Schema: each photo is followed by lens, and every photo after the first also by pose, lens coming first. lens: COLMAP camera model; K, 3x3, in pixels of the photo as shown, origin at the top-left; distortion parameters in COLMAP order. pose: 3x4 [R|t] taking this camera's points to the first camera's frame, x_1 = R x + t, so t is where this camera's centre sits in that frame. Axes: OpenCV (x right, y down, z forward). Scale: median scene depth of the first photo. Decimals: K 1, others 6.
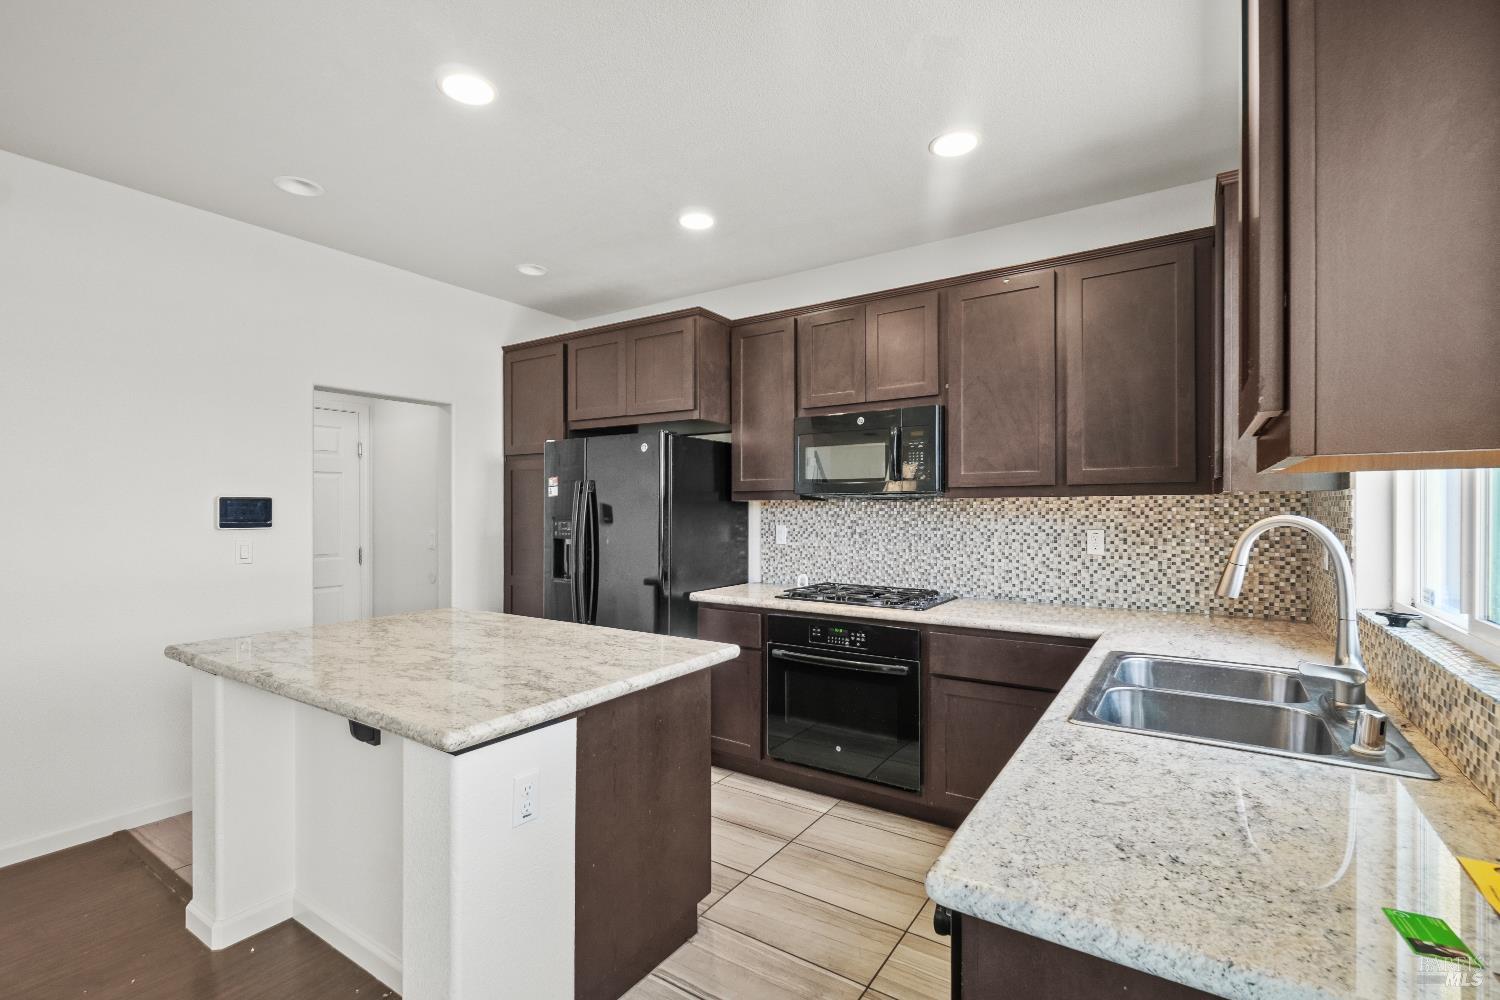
lens RADIAL K [[676.2, 0, 741.0], [0, 676.2, 511.1], [0, 0, 1]] dist [-0.000819, -0.002790]
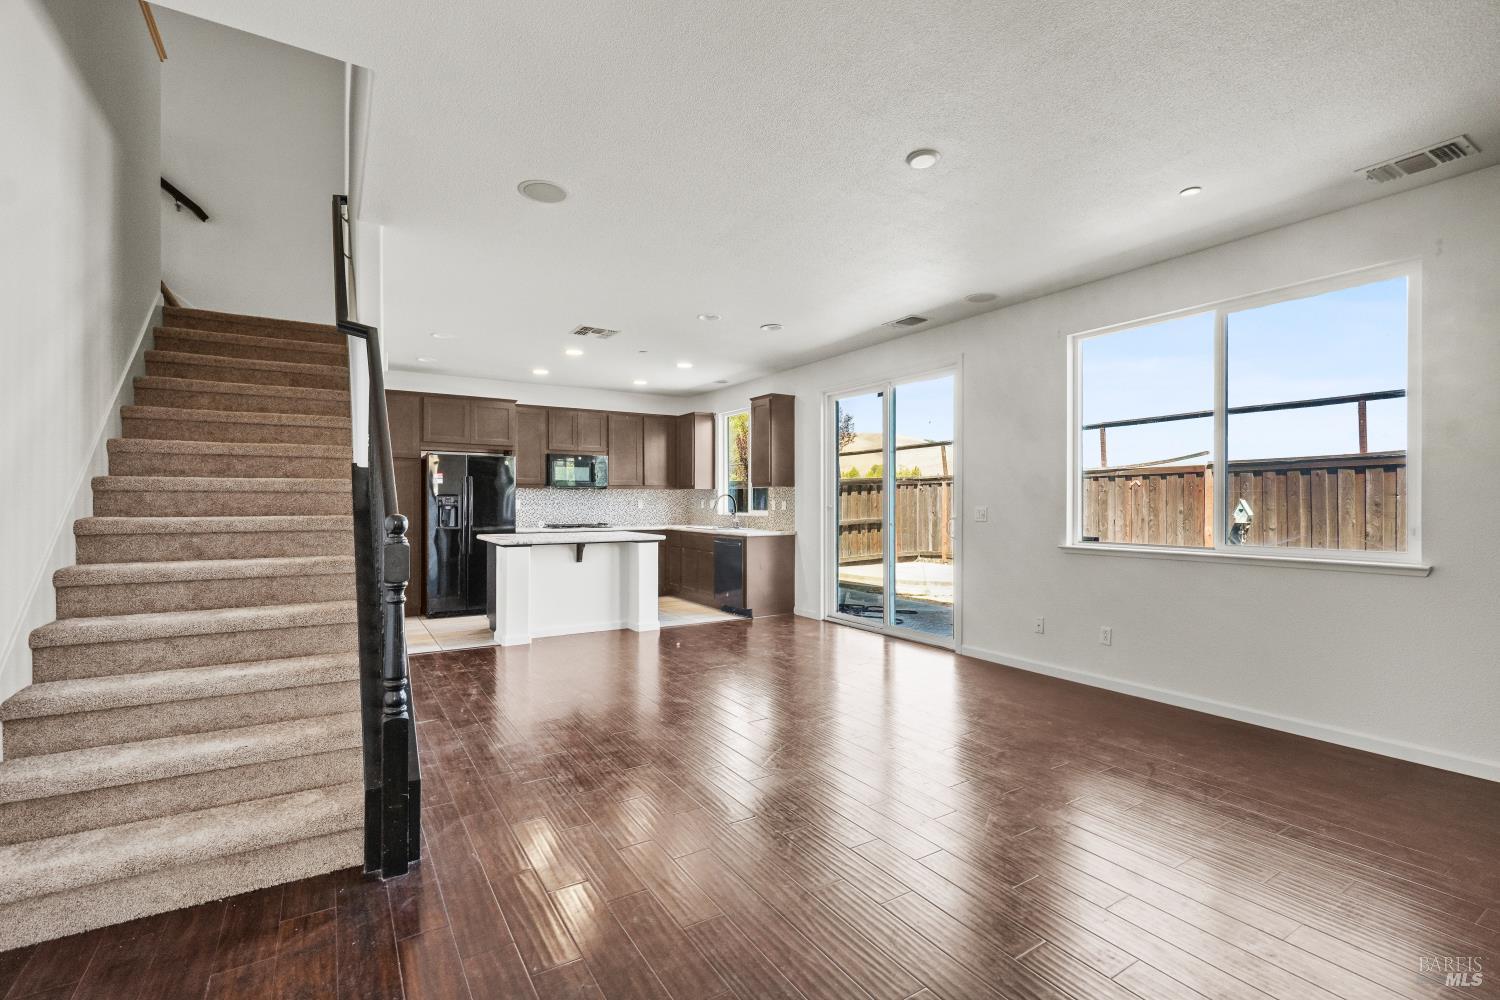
lens RADIAL K [[676.2, 0, 756.3], [0, 676.2, 503.5], [0, 0, 1]] dist [-0.000819, -0.002790]
pose [[0.393370, -0.000996, 0.919380, -1.834847], [0.002581, 0.999997, -0.000021, 0.038344], [-0.919376, 0.002381, 0.393372, -0.603449]]
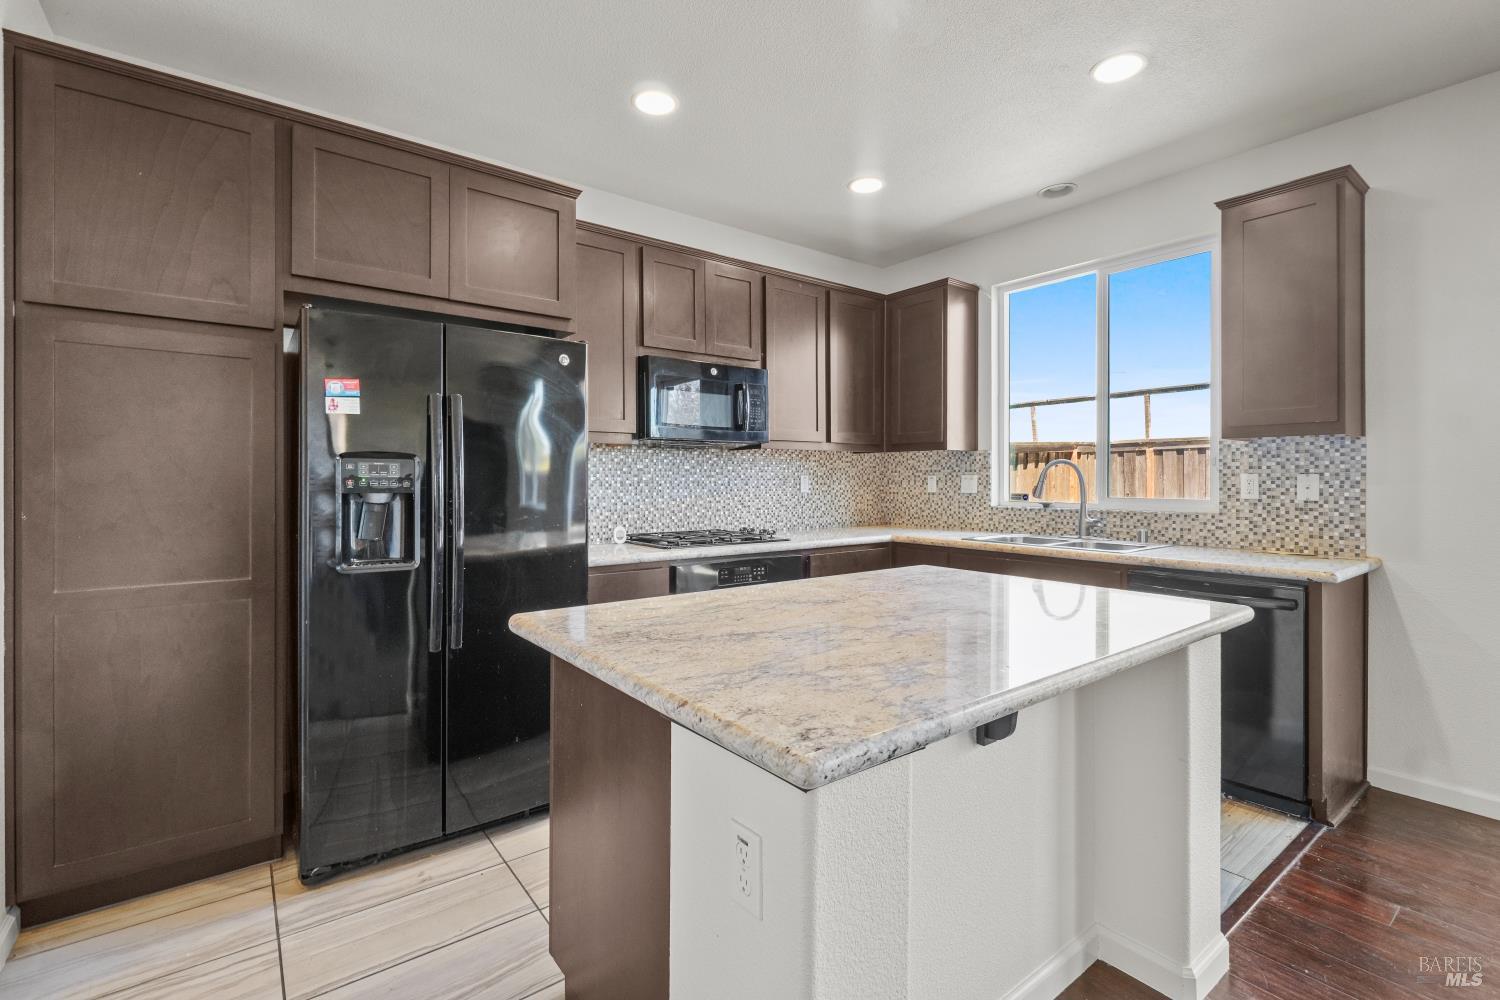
lens RADIAL K [[676.2, 0, 748.7], [0, 676.2, 482.3], [0, 0, 1]] dist [-0.000819, -0.002790]
pose [[0.314094, -0.003568, 0.949385, -0.762225], [0.002167, 0.999993, 0.003041, 0.033610], [-0.949389, 0.001102, 0.314100, 0.587721]]
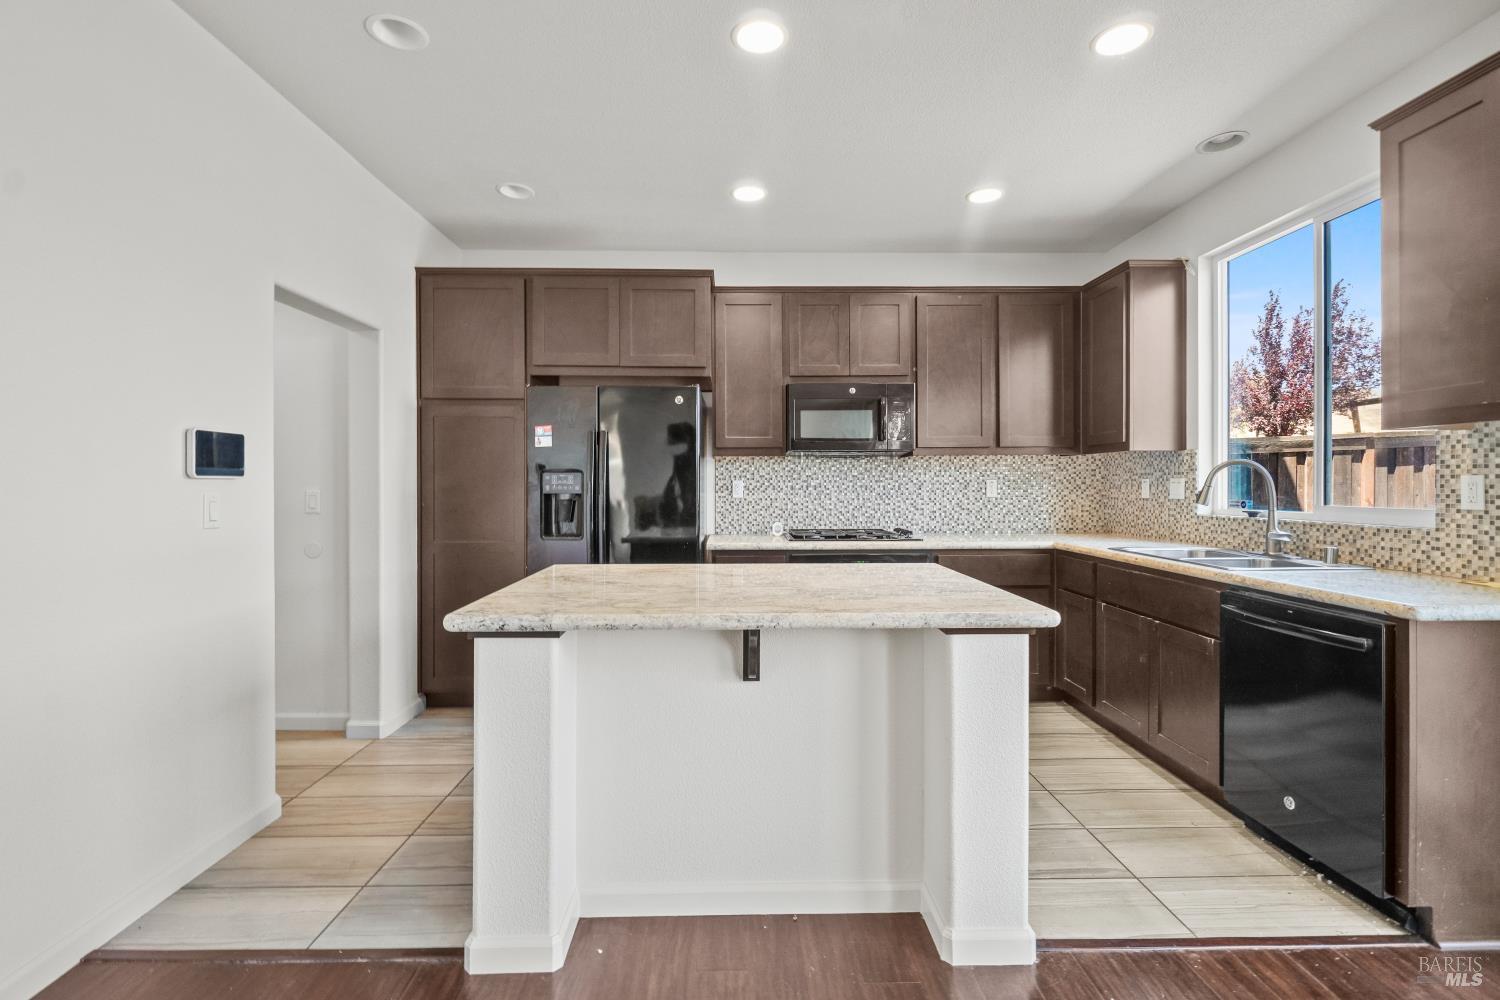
lens RADIAL K [[676.2, 0, 743.0], [0, 676.2, 489.7], [0, 0, 1]] dist [-0.000819, -0.002790]
pose [[0.817723, -0.006450, 0.575576, -0.646212], [0.003858, 0.999976, 0.005724, 0.034157], [-0.575599, -0.002460, 0.817729, 0.116504]]
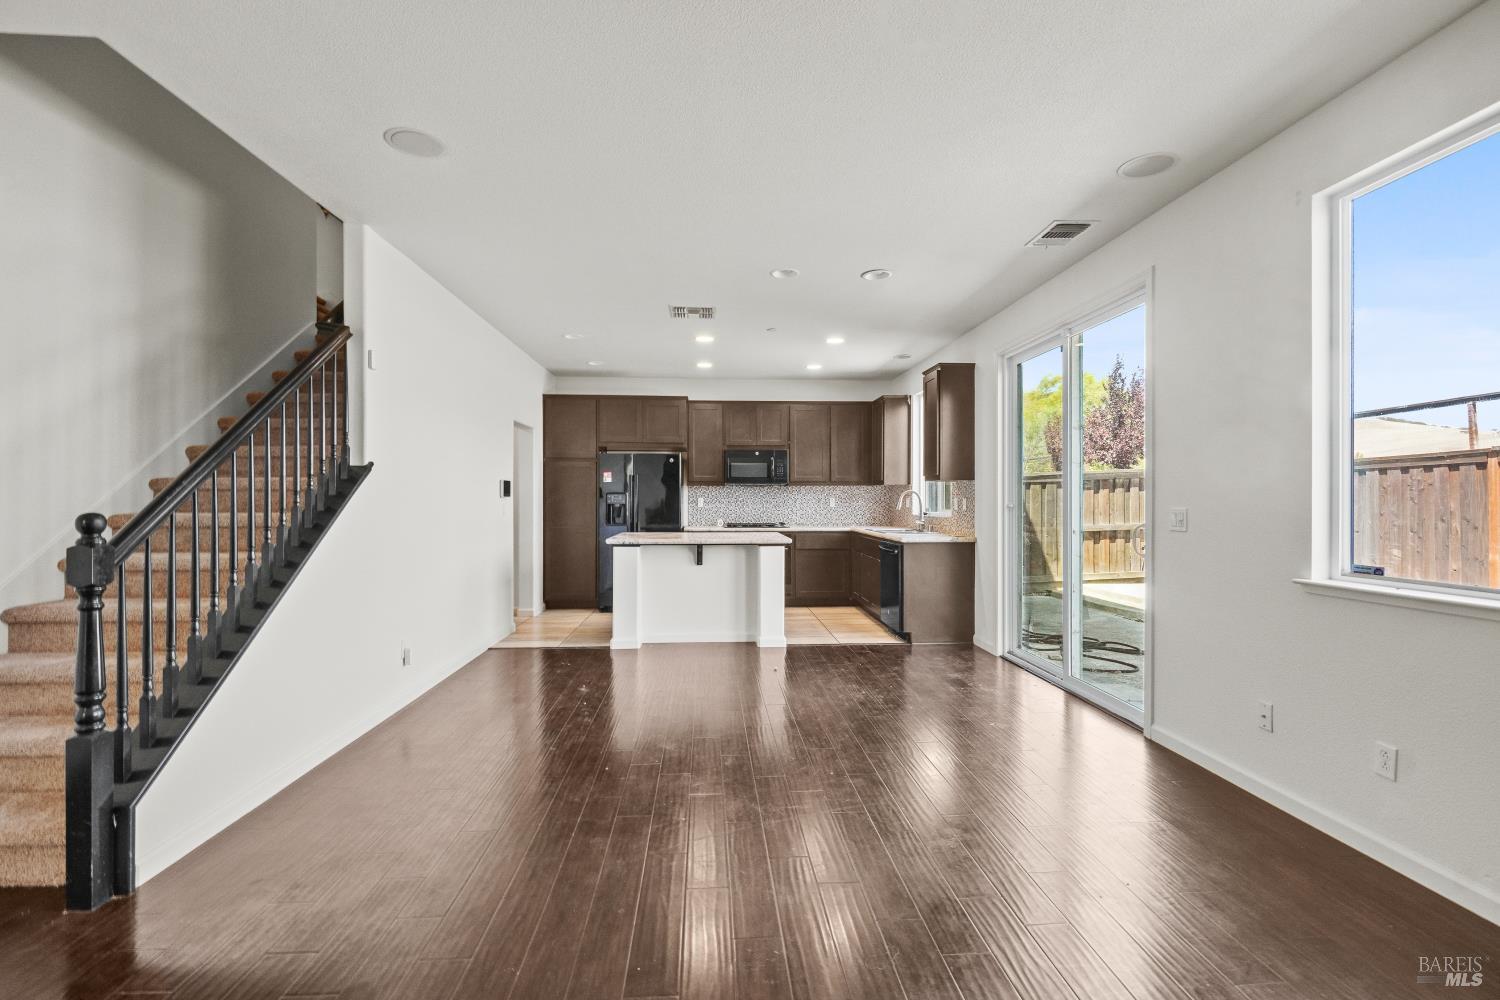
lens RADIAL K [[676.2, 0, 746.5], [0, 676.2, 503.4], [0, 0, 1]] dist [-0.000819, -0.002790]
pose [[0.792081, -0.002781, 0.610410, -1.269497], [0.001491, 0.999995, 0.002621, 0.037131], [-0.610414, -0.001166, 0.792081, -0.857273]]
